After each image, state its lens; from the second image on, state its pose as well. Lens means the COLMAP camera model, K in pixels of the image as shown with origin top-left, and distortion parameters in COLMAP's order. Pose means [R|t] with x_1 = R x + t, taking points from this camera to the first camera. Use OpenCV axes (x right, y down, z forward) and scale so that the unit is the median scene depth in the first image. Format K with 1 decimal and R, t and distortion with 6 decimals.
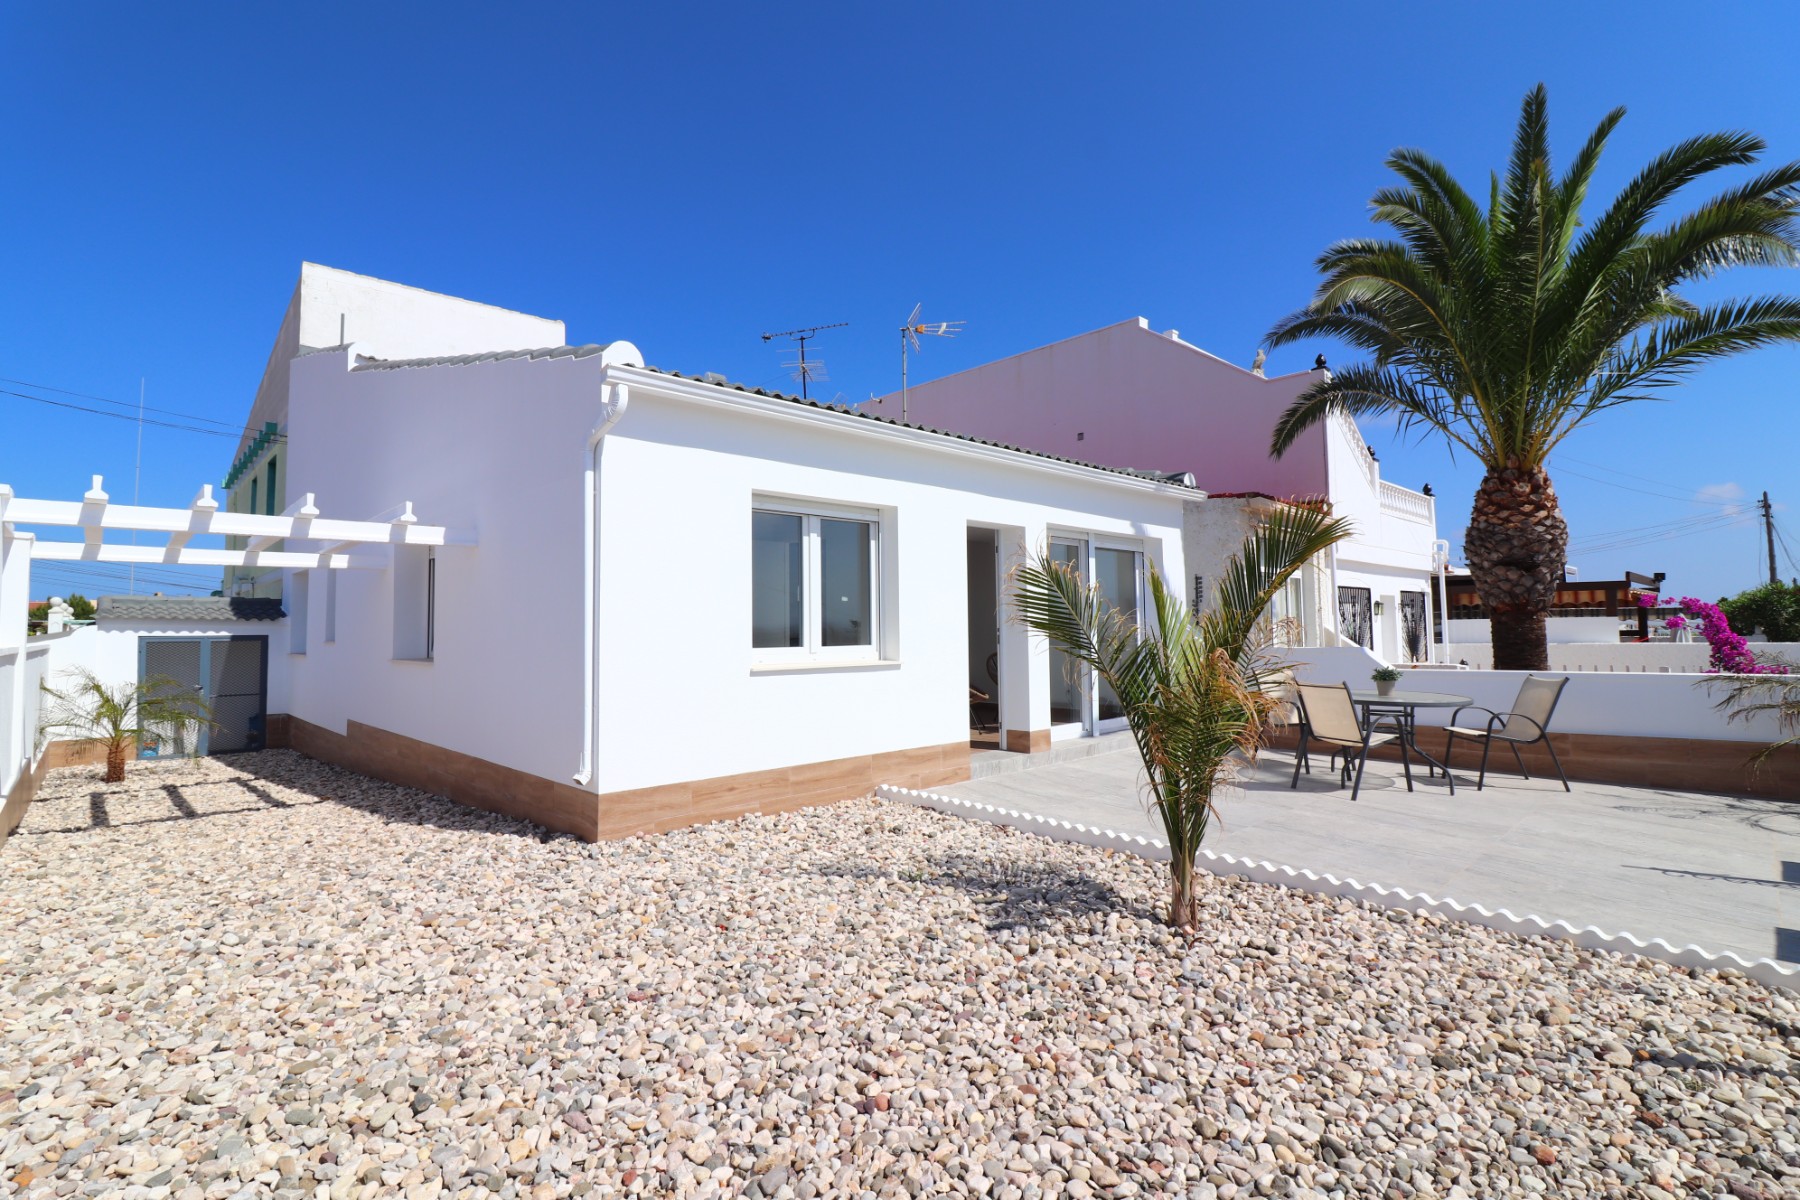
lens RADIAL K [[840.0, 0, 895.6], [0, 840.0, 586.6], [0, 0, 1]] dist [-0.003815, -0.009900]
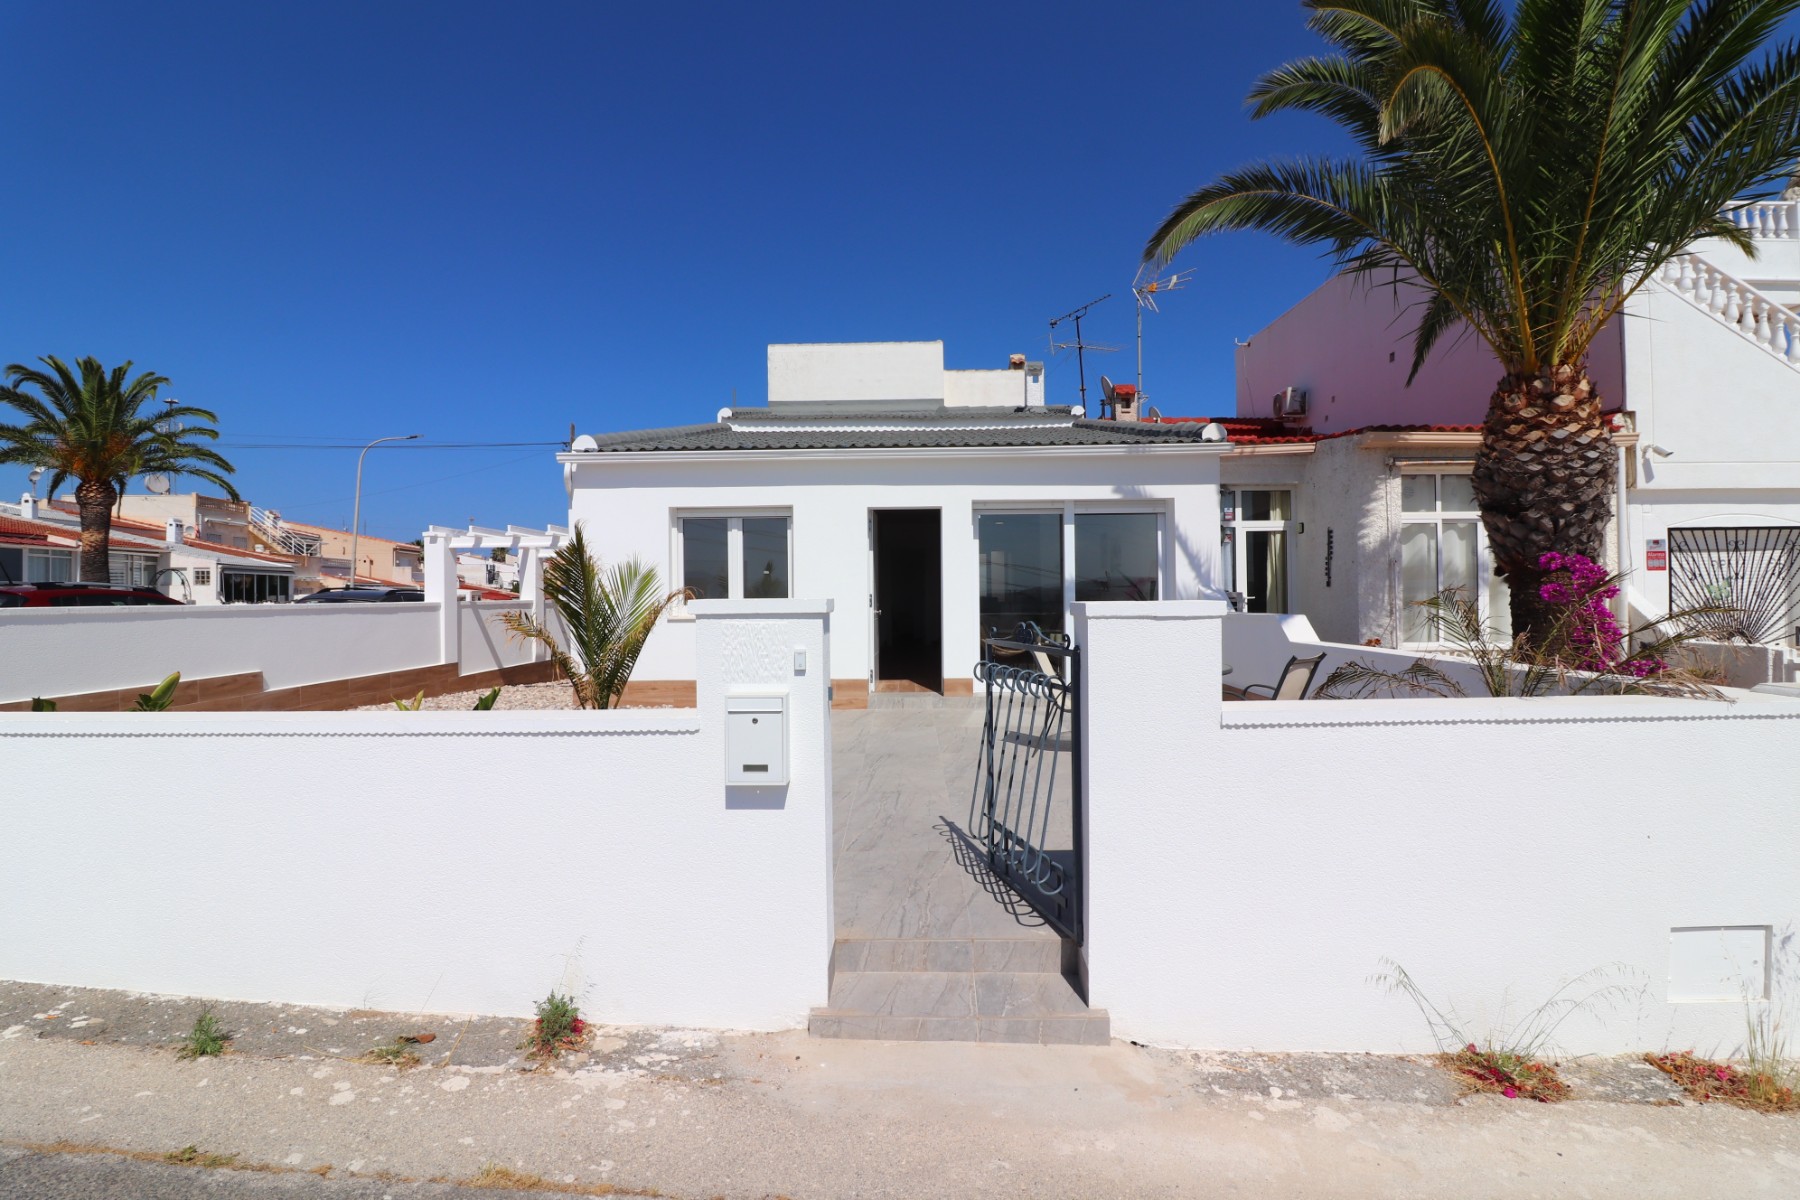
lens RADIAL K [[840.0, 0, 901.9], [0, 840.0, 595.9], [0, 0, 1]] dist [-0.003815, -0.009900]
pose [[0.713818, 0.007728, -0.700288, 0.886650], [0.038531, 0.997991, 0.050288, -0.006832], [0.699270, -0.062880, 0.712087, 0.105459]]
